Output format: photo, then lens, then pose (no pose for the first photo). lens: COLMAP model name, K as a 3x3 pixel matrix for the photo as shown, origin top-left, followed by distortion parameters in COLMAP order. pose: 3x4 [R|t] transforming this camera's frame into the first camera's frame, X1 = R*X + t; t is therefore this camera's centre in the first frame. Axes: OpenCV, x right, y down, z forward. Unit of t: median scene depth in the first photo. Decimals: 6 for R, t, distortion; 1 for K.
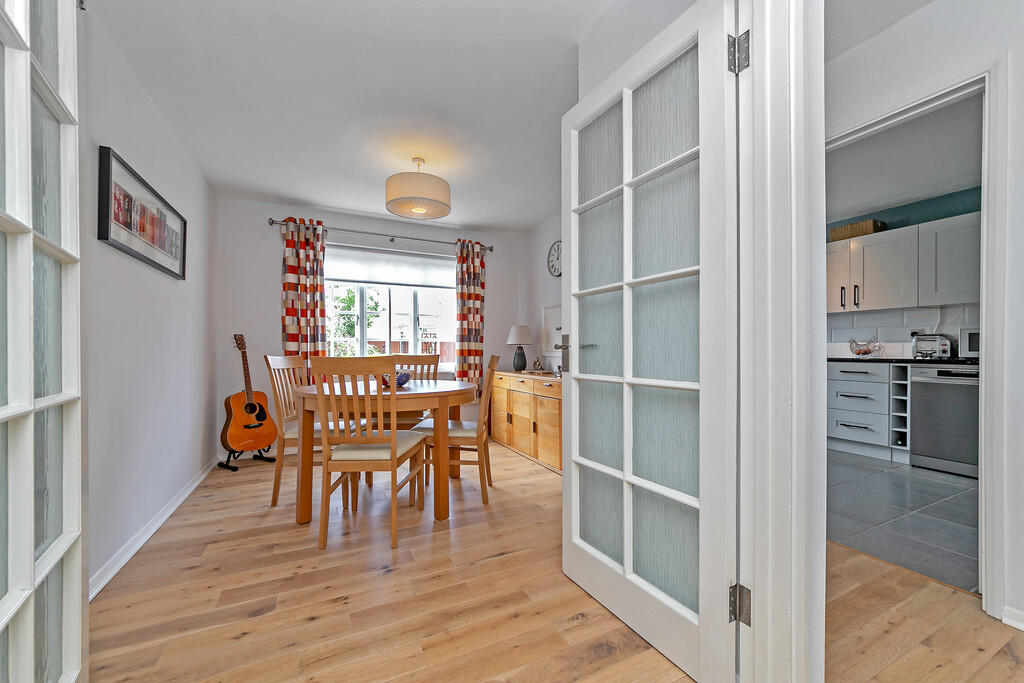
lens RADIAL K [[396.2, 0, 513.0], [0, 396.2, 348.7], [0, 0, 1]] dist [0.002938, -0.000479]
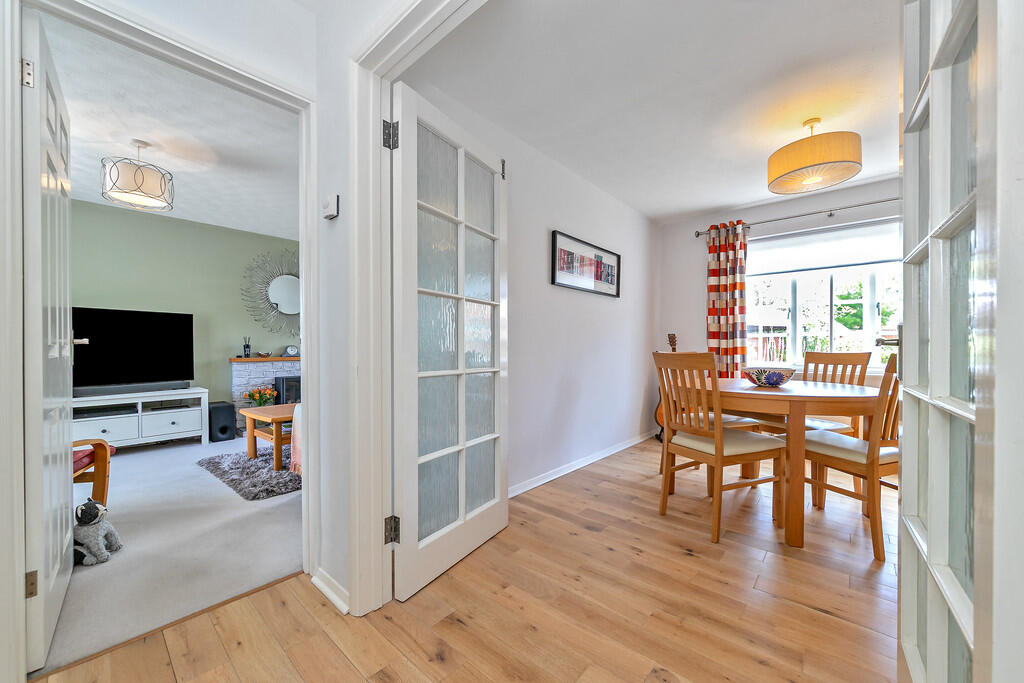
lens RADIAL K [[387.0, 0, 515.5], [0, 387.0, 349.3], [0, 0, 1]] dist [-0.003585, -0.000060]
pose [[0.396324, 0.007030, -0.918084, 0.205357], [0.003394, 0.999953, 0.009122, -0.000407], [0.918104, -0.006731, 0.396281, 0.074863]]
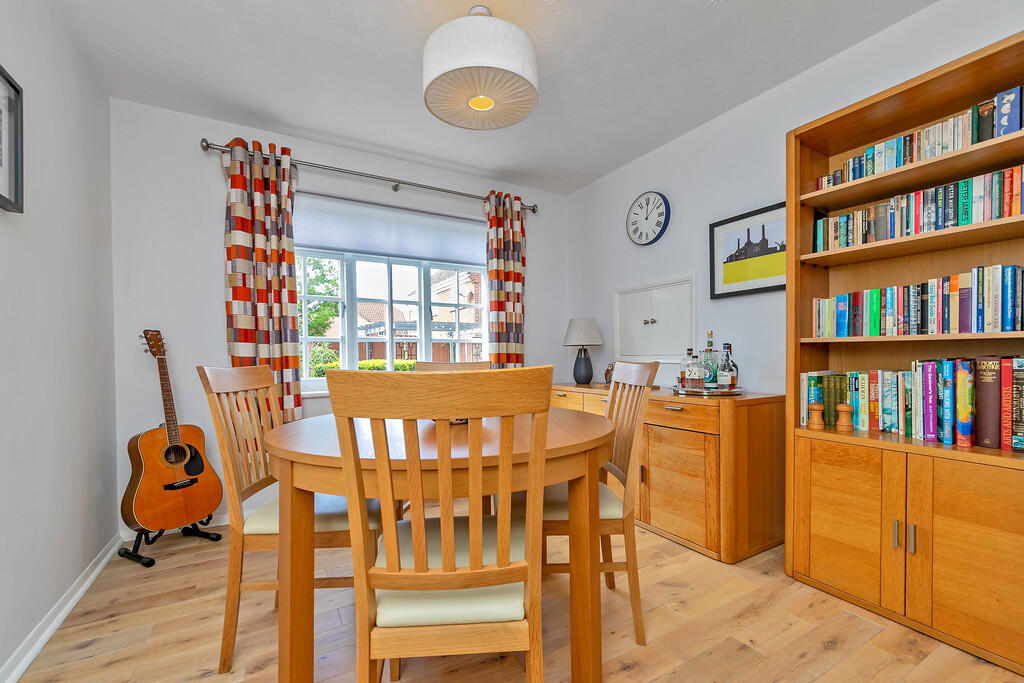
lens RADIAL K [[436.2, 0, 511.6], [0, 436.2, 361.9], [0, 0, 1]] dist [-0.000274, 0.002401]
pose [[0.997934, -0.007731, 0.063784, -0.184236], [0.006485, 0.999785, 0.019716, 0.002305], [-0.063923, -0.019261, 0.997769, 0.293408]]
